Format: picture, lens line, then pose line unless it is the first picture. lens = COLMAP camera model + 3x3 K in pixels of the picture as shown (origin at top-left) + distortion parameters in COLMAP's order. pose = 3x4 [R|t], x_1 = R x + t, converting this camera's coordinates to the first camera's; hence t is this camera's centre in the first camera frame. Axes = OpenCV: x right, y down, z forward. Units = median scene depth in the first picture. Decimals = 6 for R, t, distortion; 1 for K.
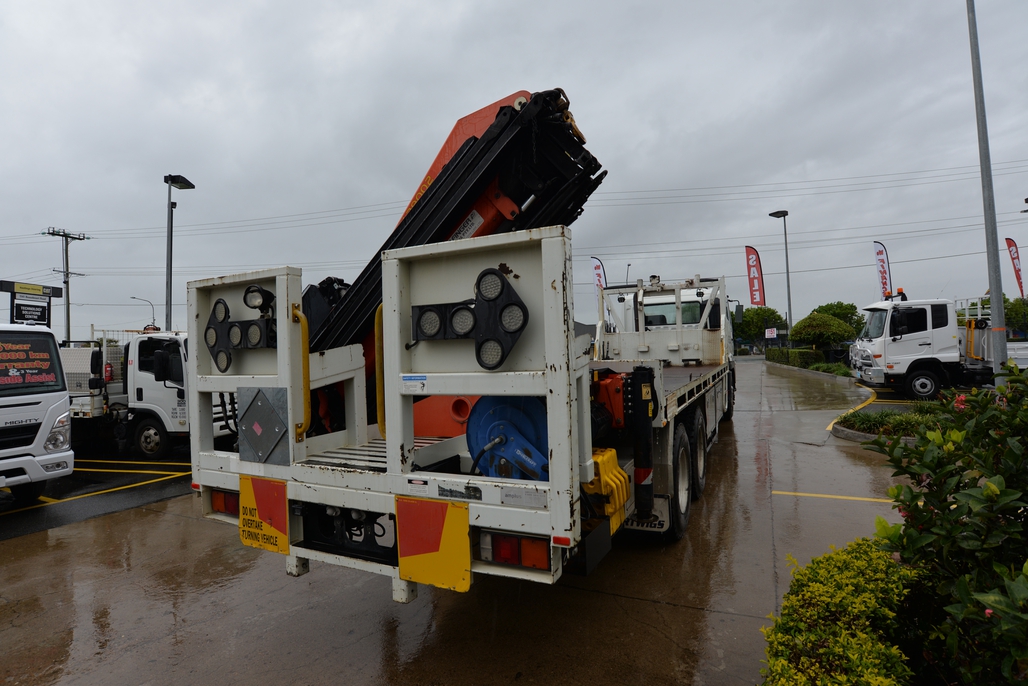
lens RADIAL K [[522.4, 0, 514.0], [0, 522.4, 343.0], [0, 0, 1]] dist [-0.083823, 0.036511]
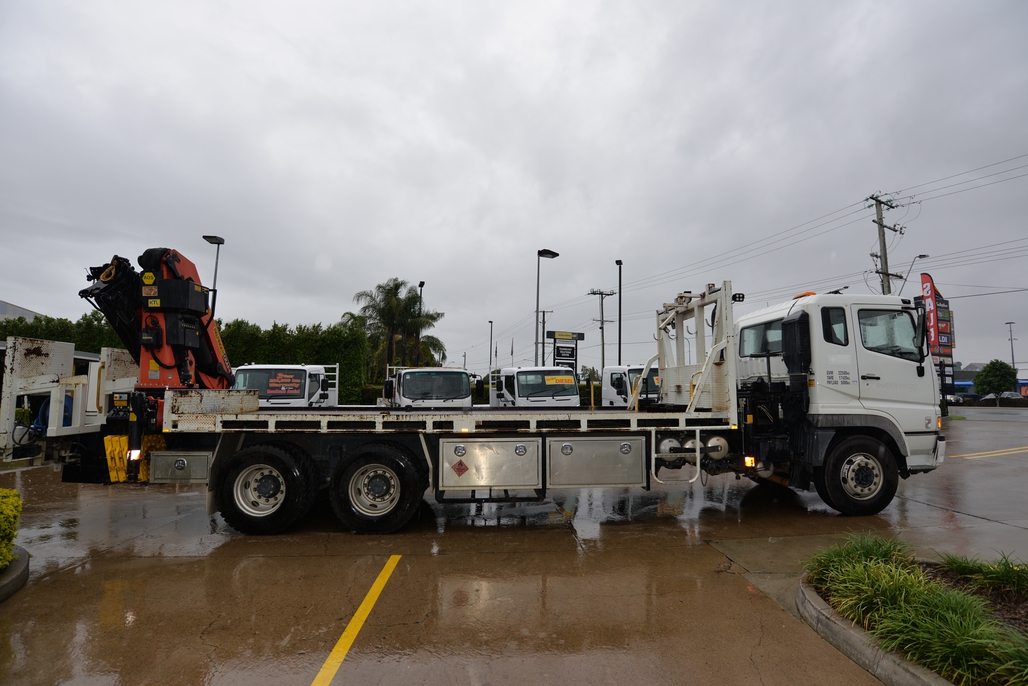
lens RADIAL K [[522.4, 0, 514.0], [0, 522.4, 343.0], [0, 0, 1]] dist [-0.083823, 0.036511]
pose [[0.492234, -0.044023, -0.869349, 3.097191], [-0.007873, 0.998454, -0.055018, -0.046221], [0.870427, 0.033926, 0.491127, 1.759035]]
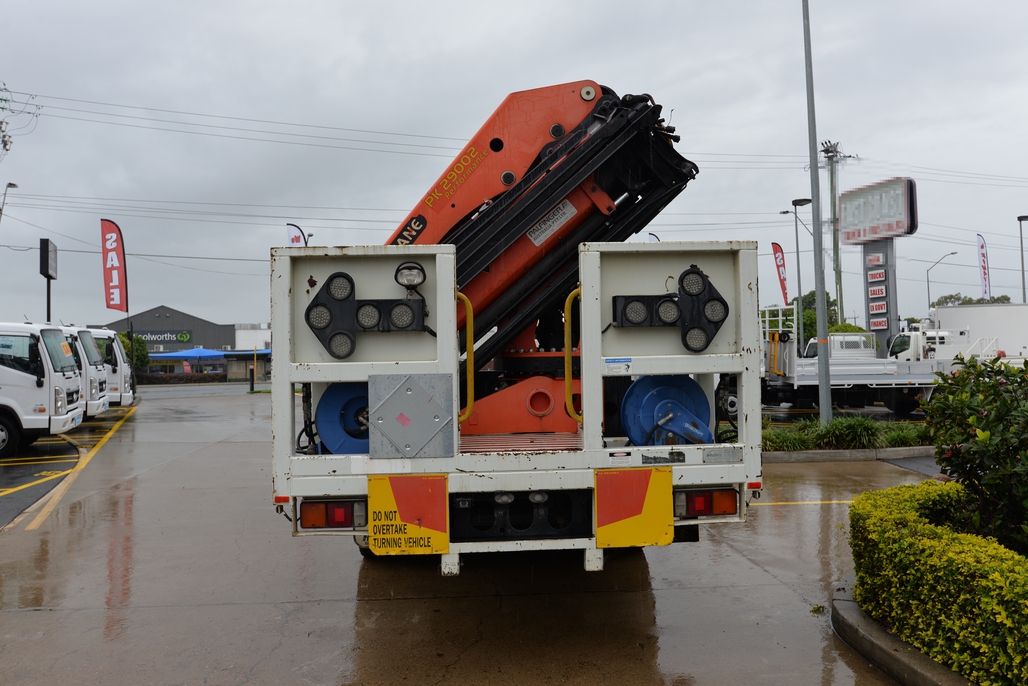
lens RADIAL K [[813.4, 0, 514.0], [0, 813.4, 343.0], [0, 0, 1]] dist [-0.075952, -0.002110]
pose [[0.877049, 0.024092, 0.479796, -1.062874], [-0.016036, 0.999653, -0.020883, 0.060875], [-0.480133, 0.010622, 0.877132, -0.361637]]
